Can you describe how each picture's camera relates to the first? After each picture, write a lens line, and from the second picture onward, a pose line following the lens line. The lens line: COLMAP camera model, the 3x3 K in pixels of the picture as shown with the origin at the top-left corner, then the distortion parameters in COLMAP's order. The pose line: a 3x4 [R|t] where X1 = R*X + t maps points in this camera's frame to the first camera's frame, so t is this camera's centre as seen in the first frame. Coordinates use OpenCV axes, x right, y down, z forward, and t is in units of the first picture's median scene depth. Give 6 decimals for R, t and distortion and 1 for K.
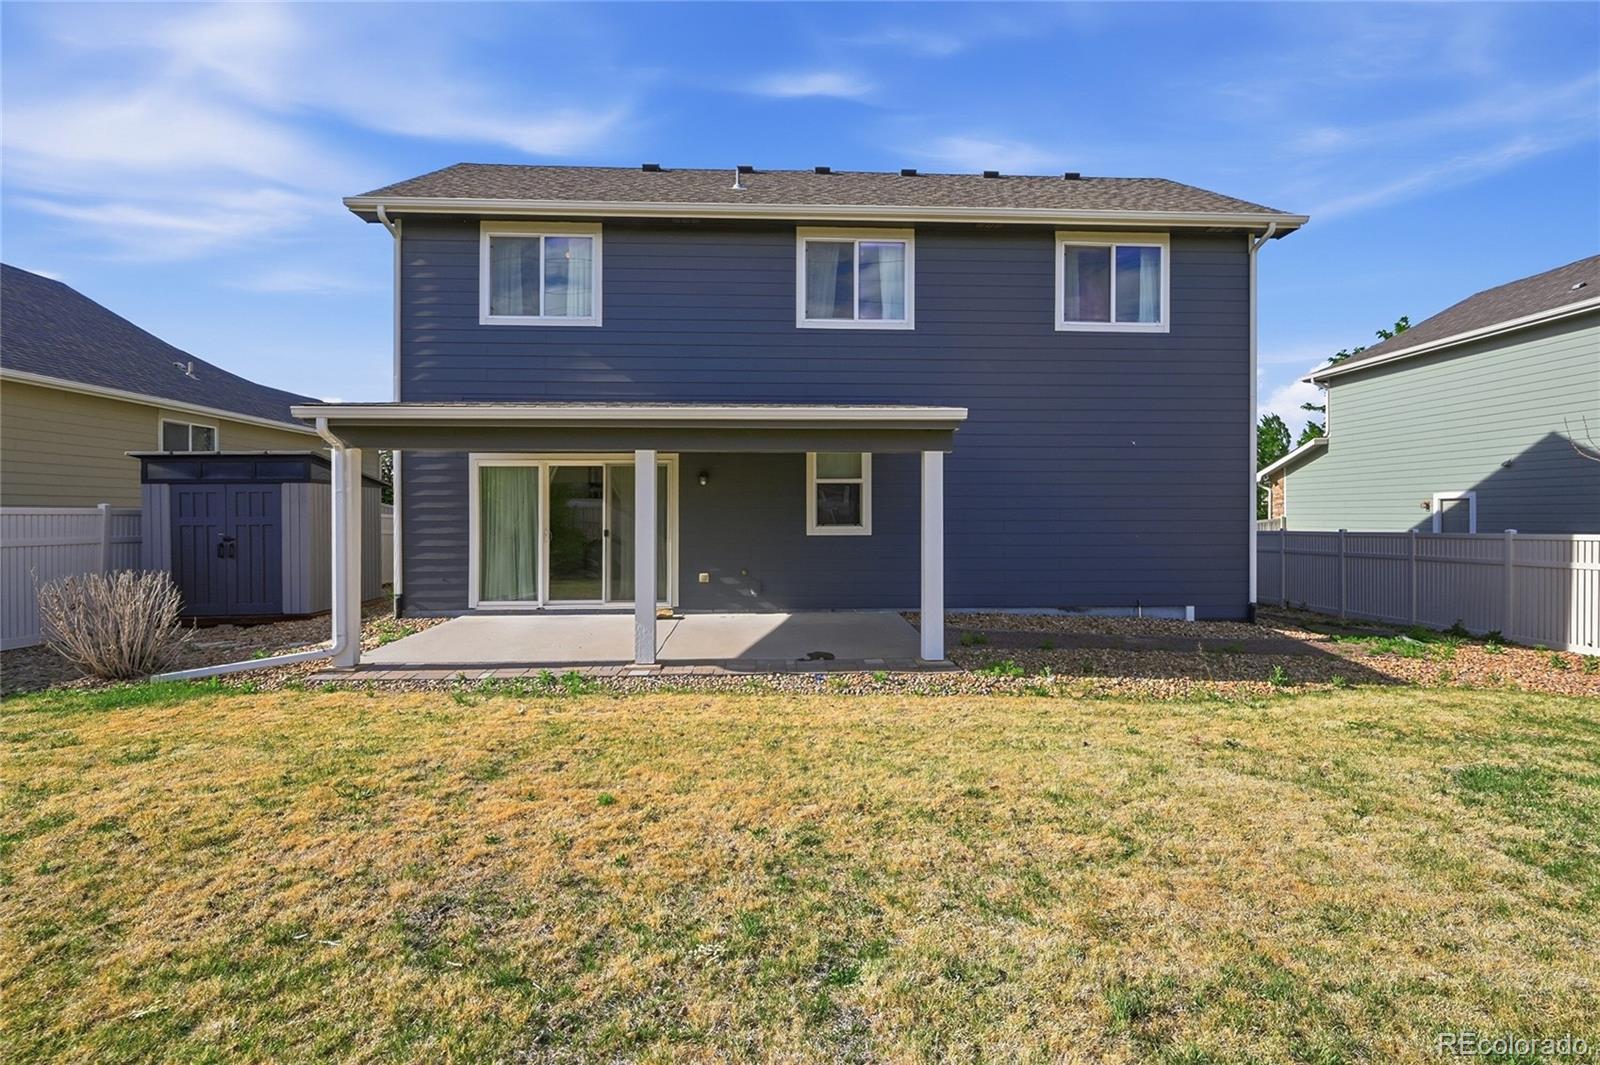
lens RADIAL K [[689.9, 0, 807.9], [0, 689.9, 514.6], [0, 0, 1]] dist [-0.001040, 0.000413]
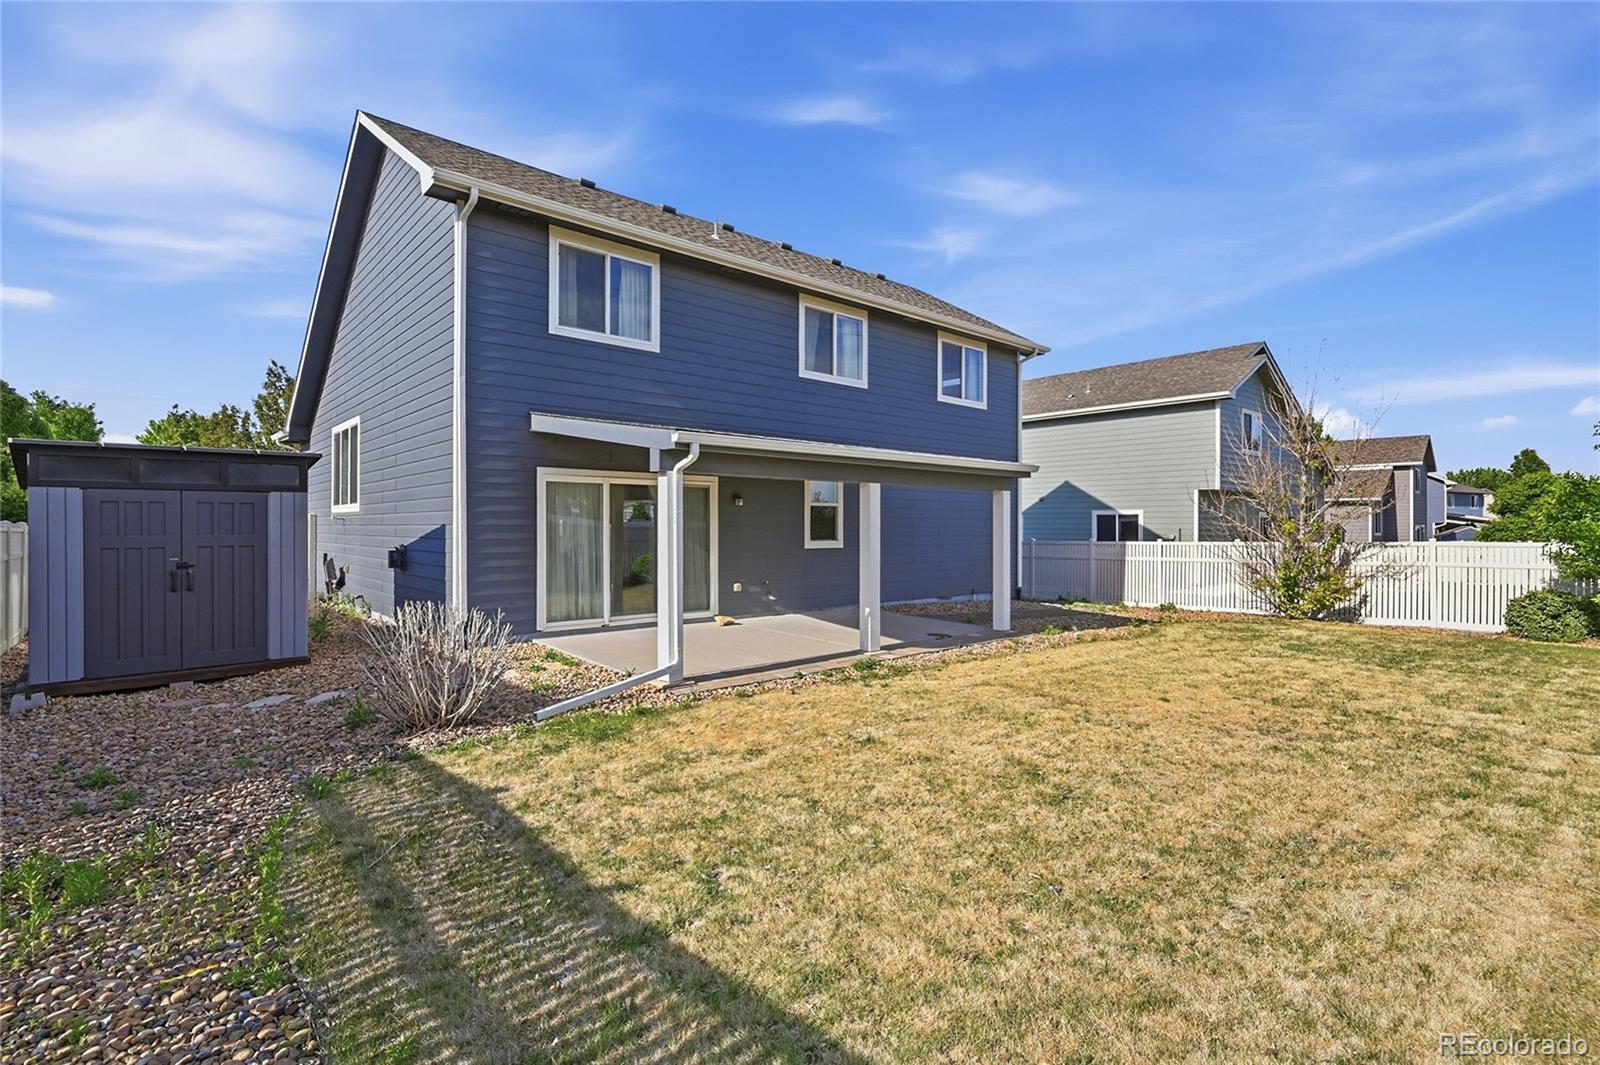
lens RADIAL K [[762.0, 0, 797.2], [0, 762.0, 538.5], [0, 0, 1]] dist [0.002031, 0.000403]
pose [[0.780742, -0.007079, 0.624814, -0.846029], [0.002963, 0.999967, 0.007627, 0.001812], [-0.624847, -0.004103, 0.780736, -0.037650]]
